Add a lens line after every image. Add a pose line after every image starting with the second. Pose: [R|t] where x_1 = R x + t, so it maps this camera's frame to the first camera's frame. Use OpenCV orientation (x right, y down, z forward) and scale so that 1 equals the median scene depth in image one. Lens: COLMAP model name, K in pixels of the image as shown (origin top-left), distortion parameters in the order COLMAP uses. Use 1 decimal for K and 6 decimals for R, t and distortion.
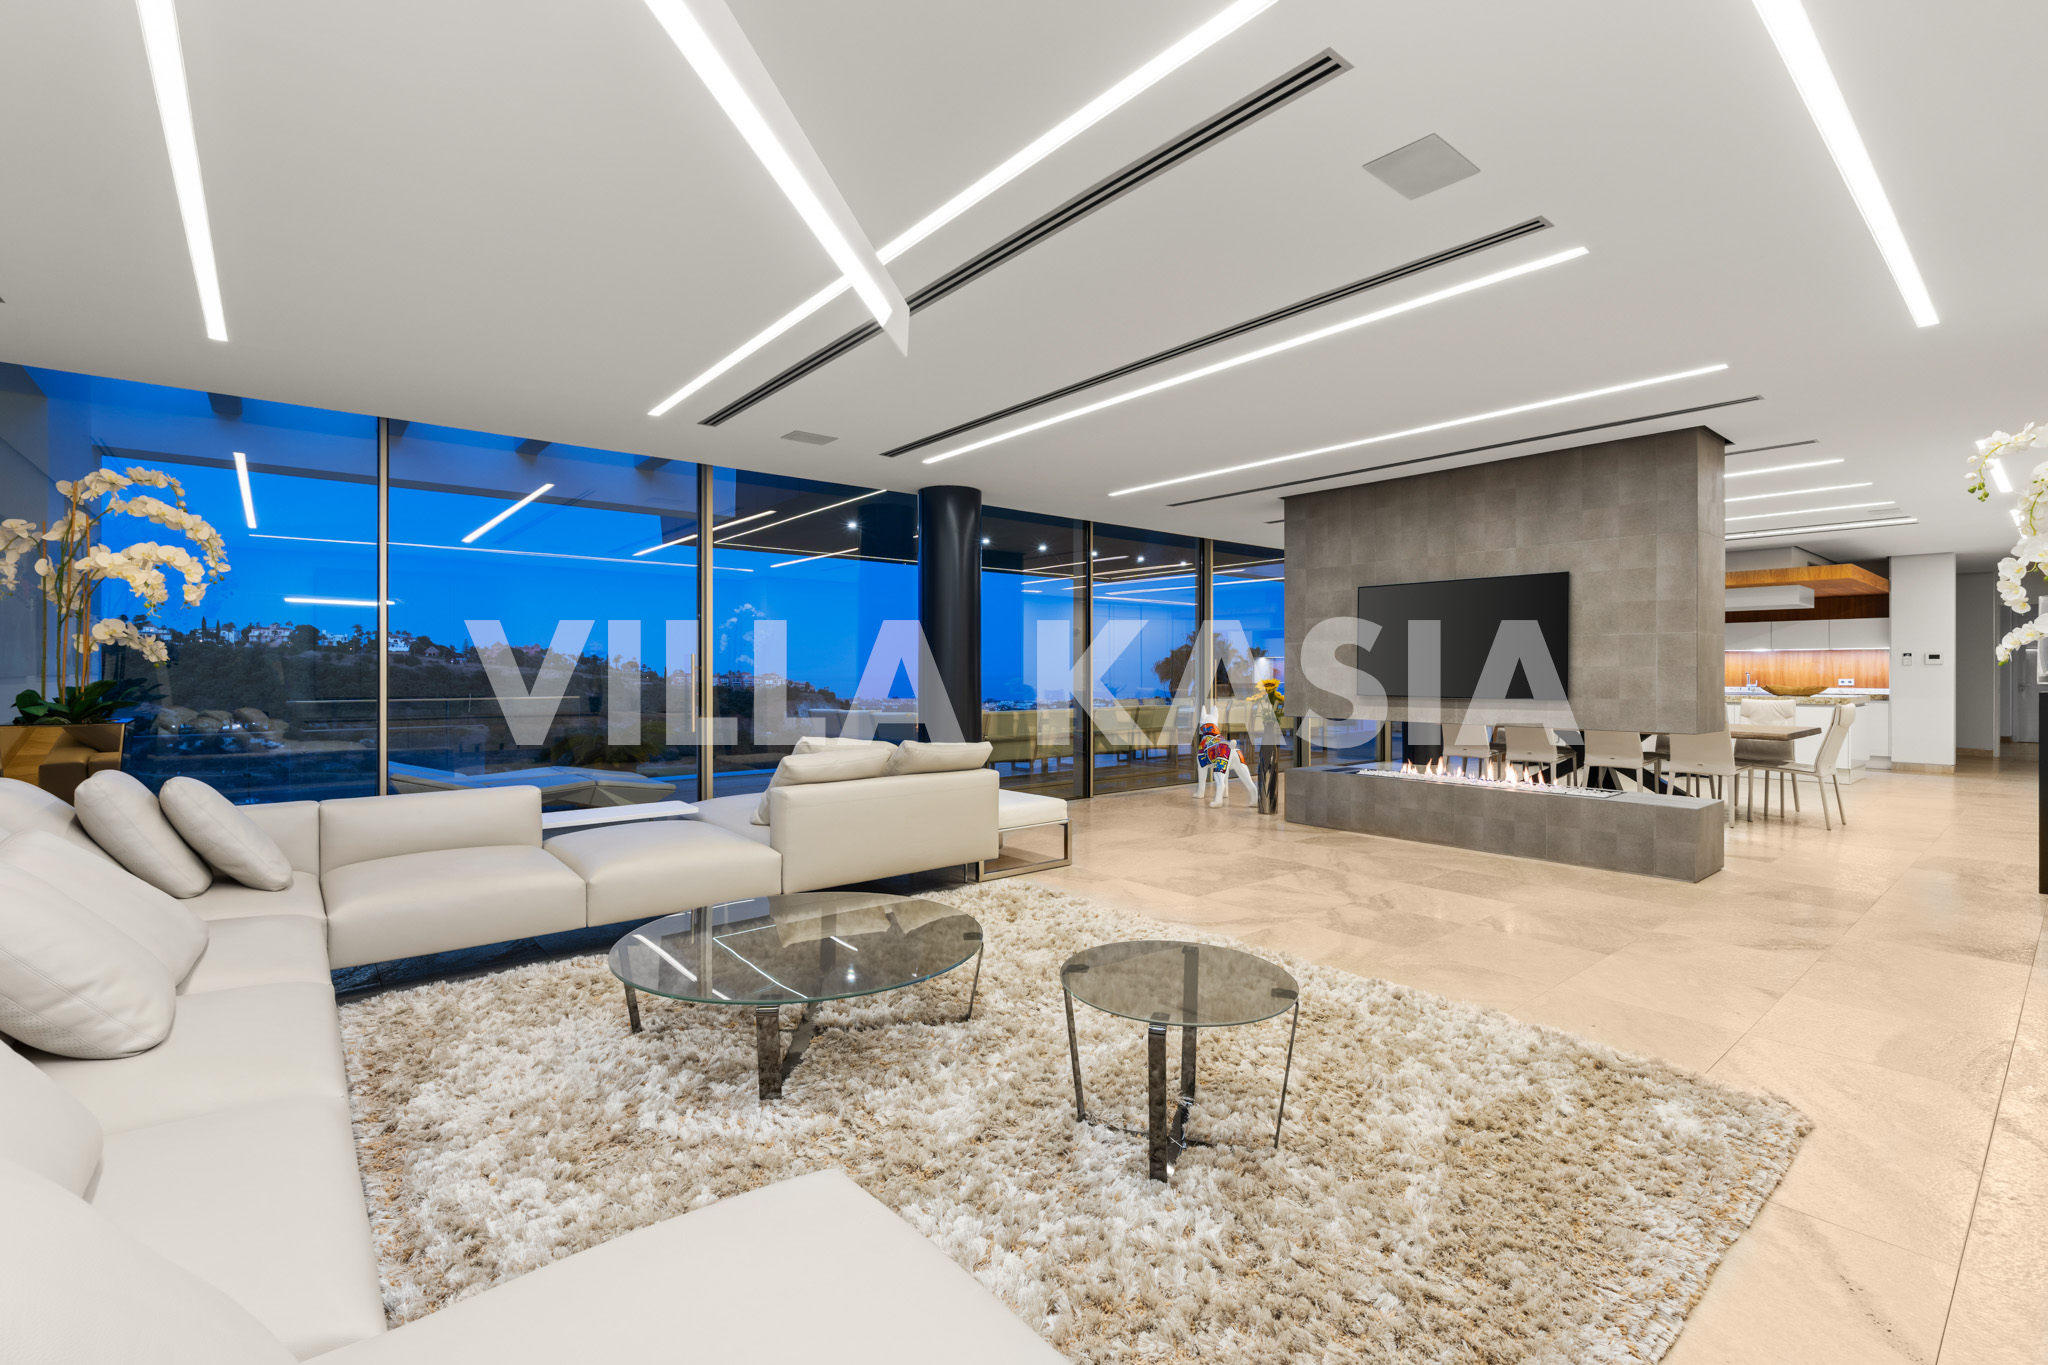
lens RADIAL K [[892.8, 0, 1020.3], [0, 892.8, 690.1], [0, 0, 1]] dist [0.000058, -0.000931]
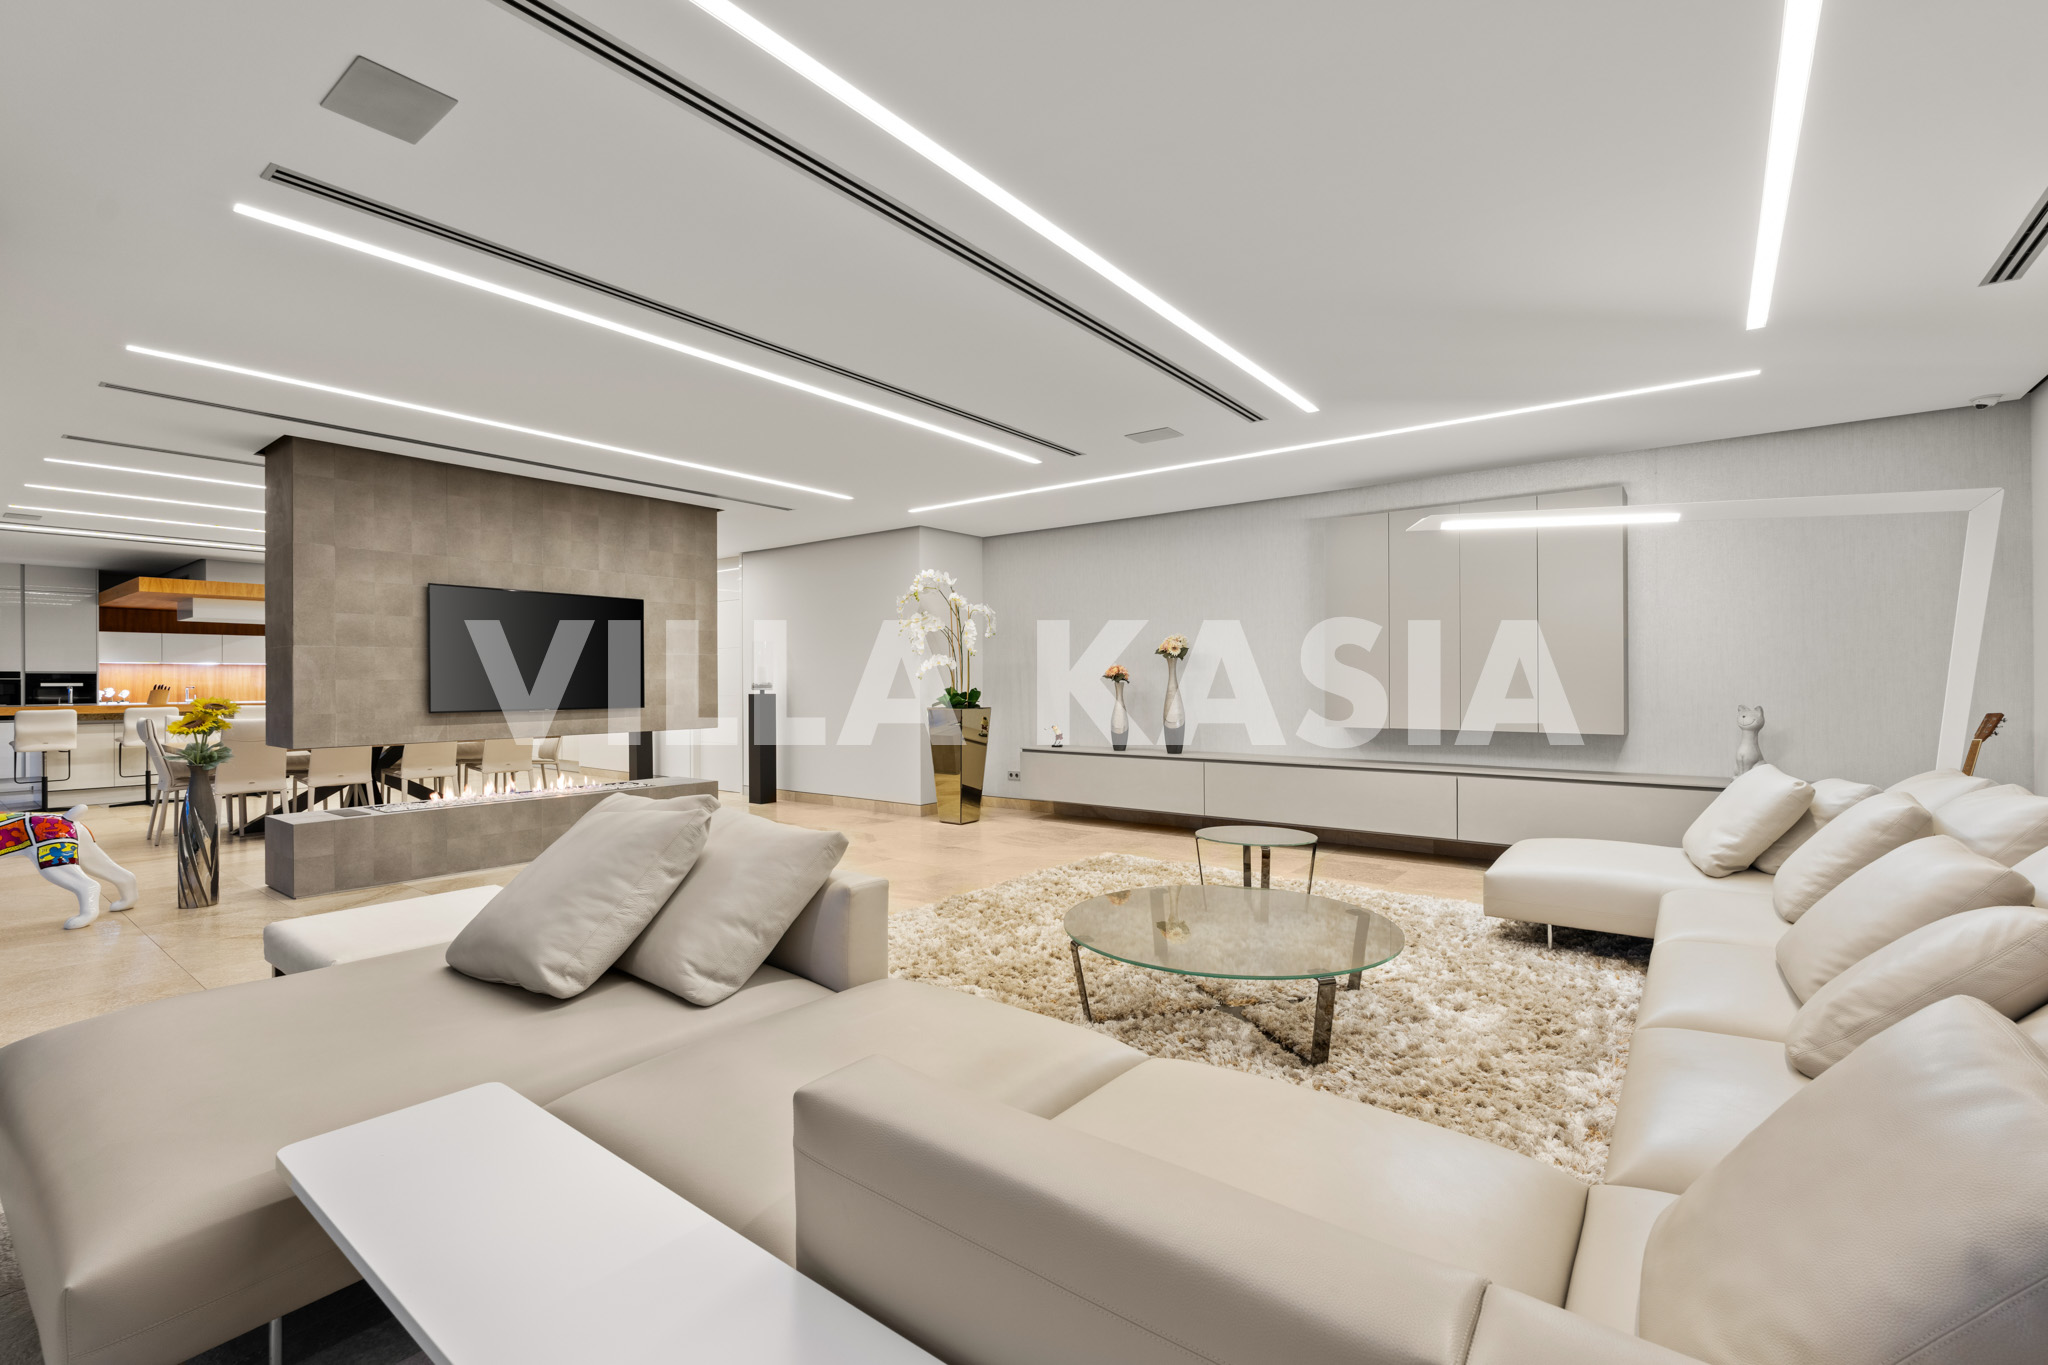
lens RADIAL K [[892.8, 0, 1020.3], [0, 892.8, 690.1], [0, 0, 1]] dist [0.000058, -0.000931]
pose [[-0.215969, -0.006892, 0.976376, -0.572445], [0.030341, 0.999445, 0.013766, -0.010641], [-0.975929, 0.032597, -0.215640, 0.666045]]
